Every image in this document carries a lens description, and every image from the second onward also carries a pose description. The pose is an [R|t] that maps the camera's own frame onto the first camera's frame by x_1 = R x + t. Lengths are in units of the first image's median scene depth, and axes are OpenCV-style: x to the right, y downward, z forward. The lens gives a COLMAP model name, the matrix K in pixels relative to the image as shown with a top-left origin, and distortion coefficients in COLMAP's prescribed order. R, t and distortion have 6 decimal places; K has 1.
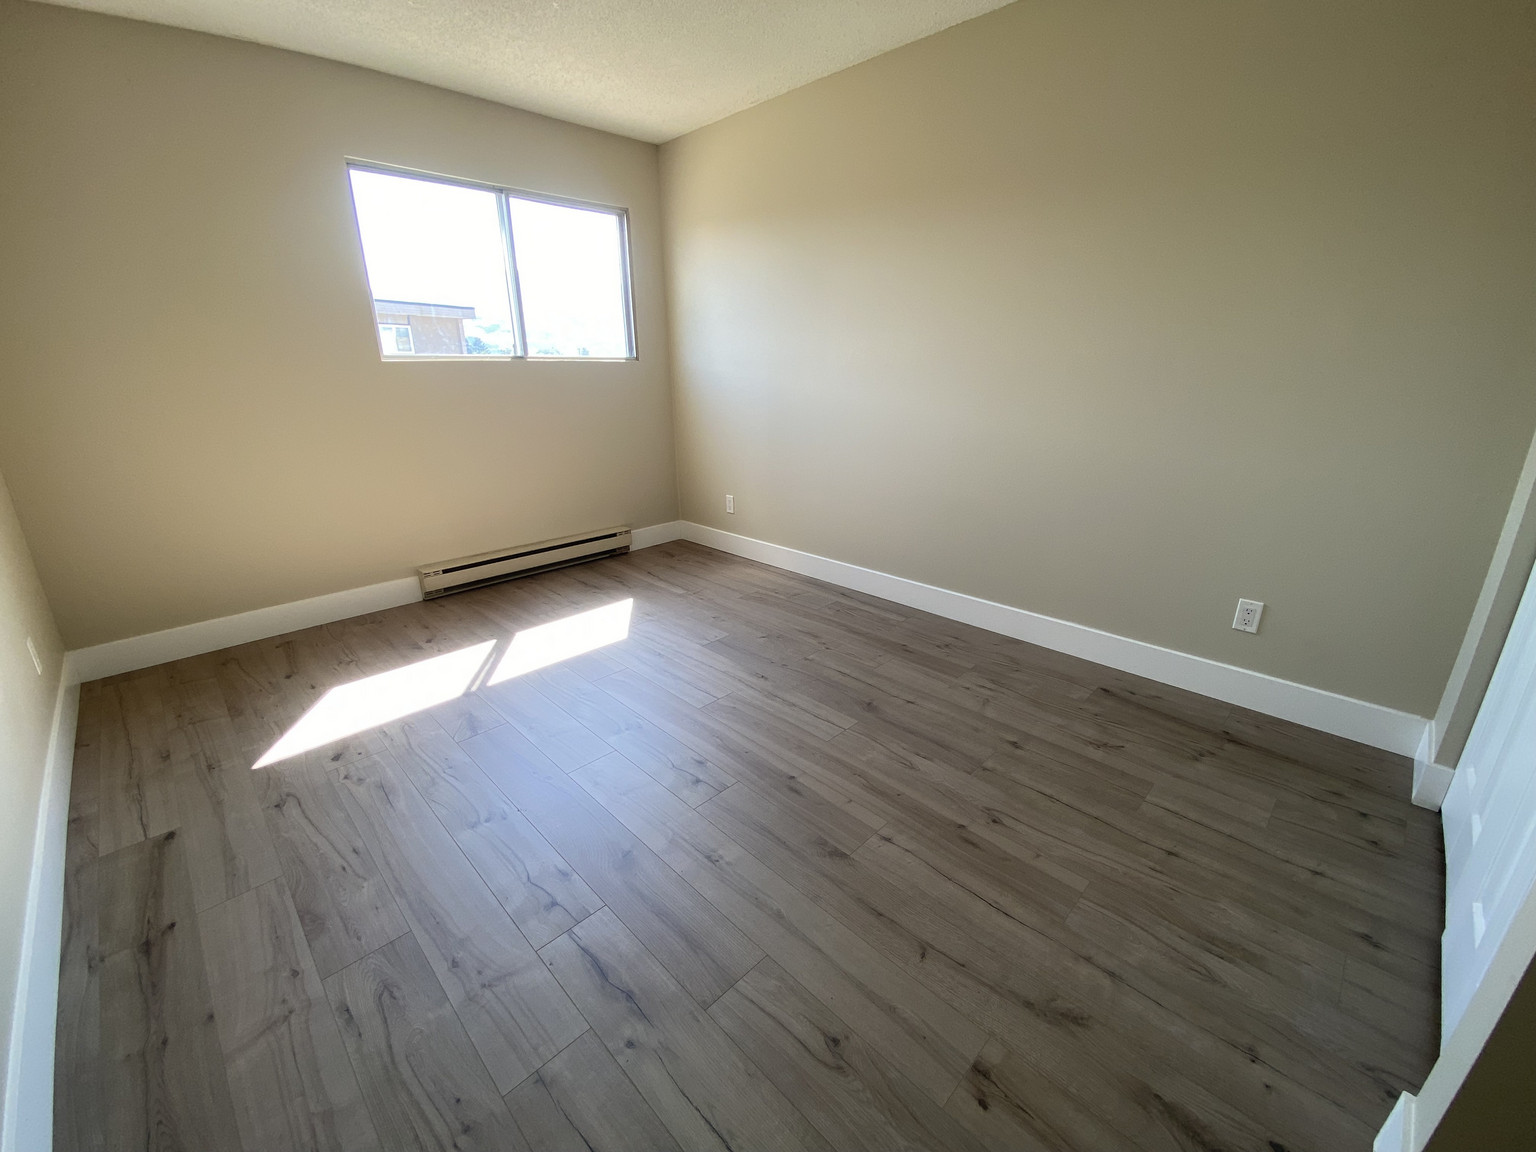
lens RADIAL K [[619.3, 0, 776.9], [0, 619.3, 570.3], [0, 0, 1]] dist [-0.027575, -0.000185]
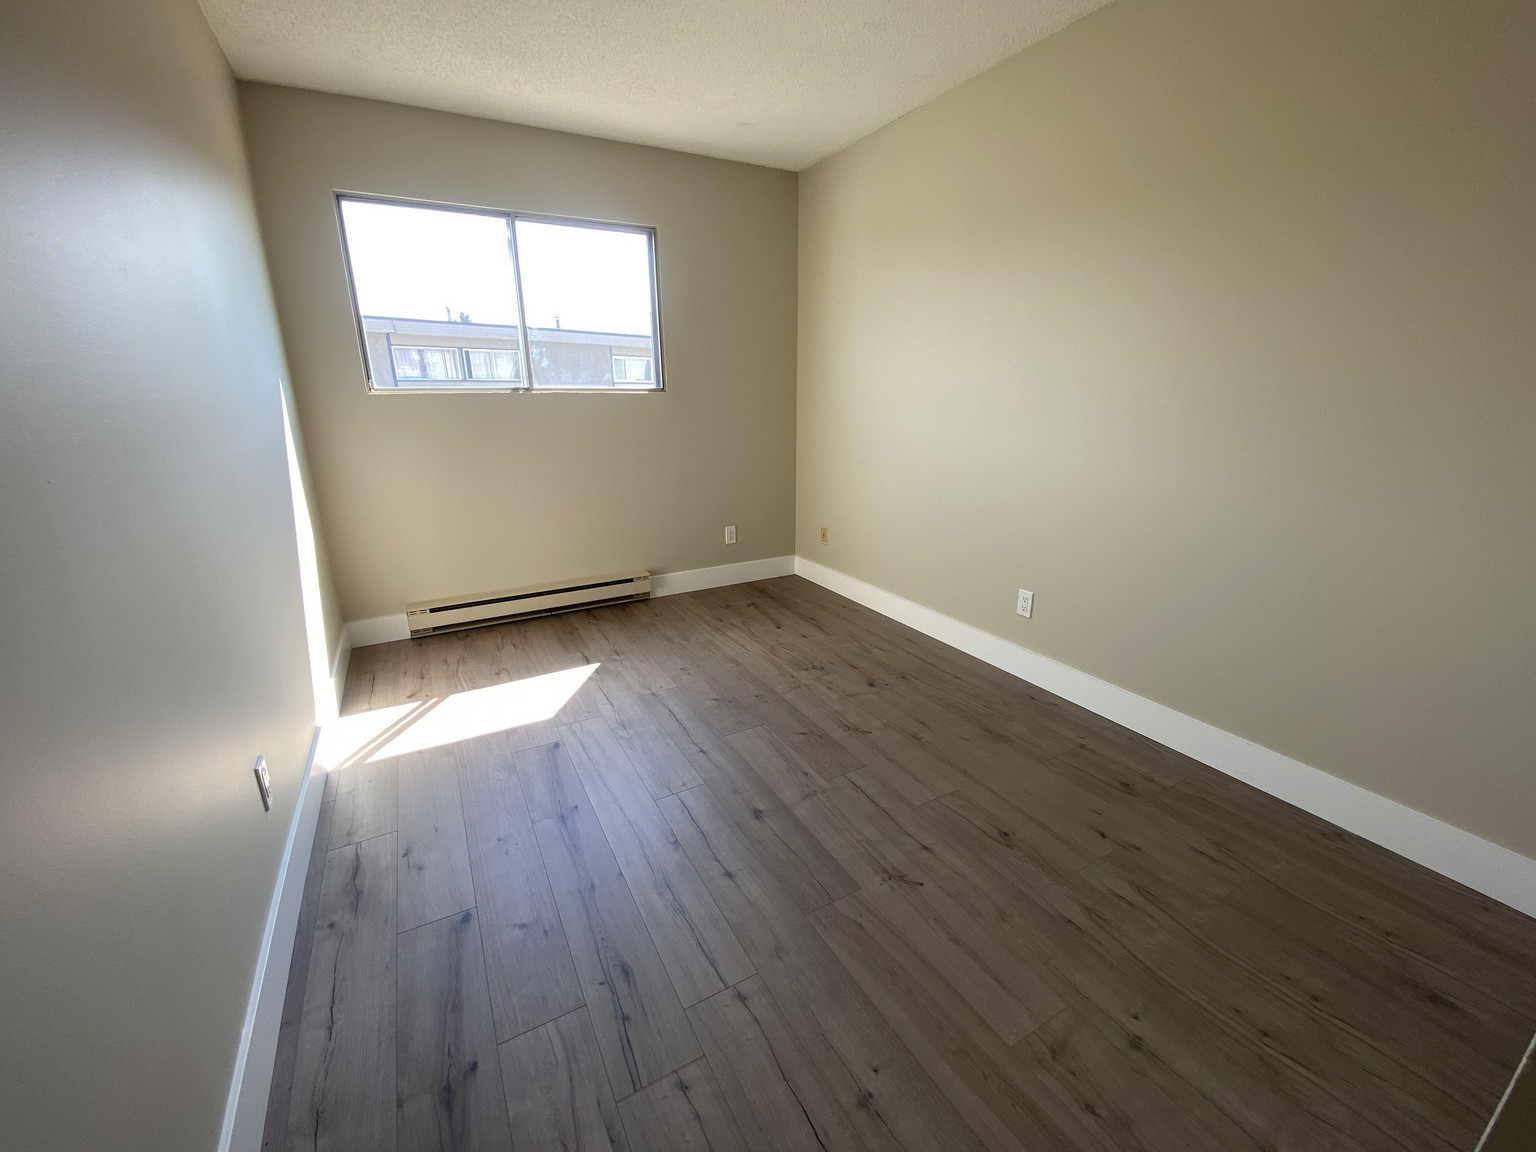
lens RADIAL K [[621.3, 0, 768.5], [0, 621.3, 546.8], [0, 0, 1]] dist [0.000062, -0.000139]
pose [[0.955598, 0.058278, -0.288853, 0.225455], [-0.080393, 0.994623, -0.065291, -0.074270], [0.283495, 0.085614, 0.955144, 0.218179]]
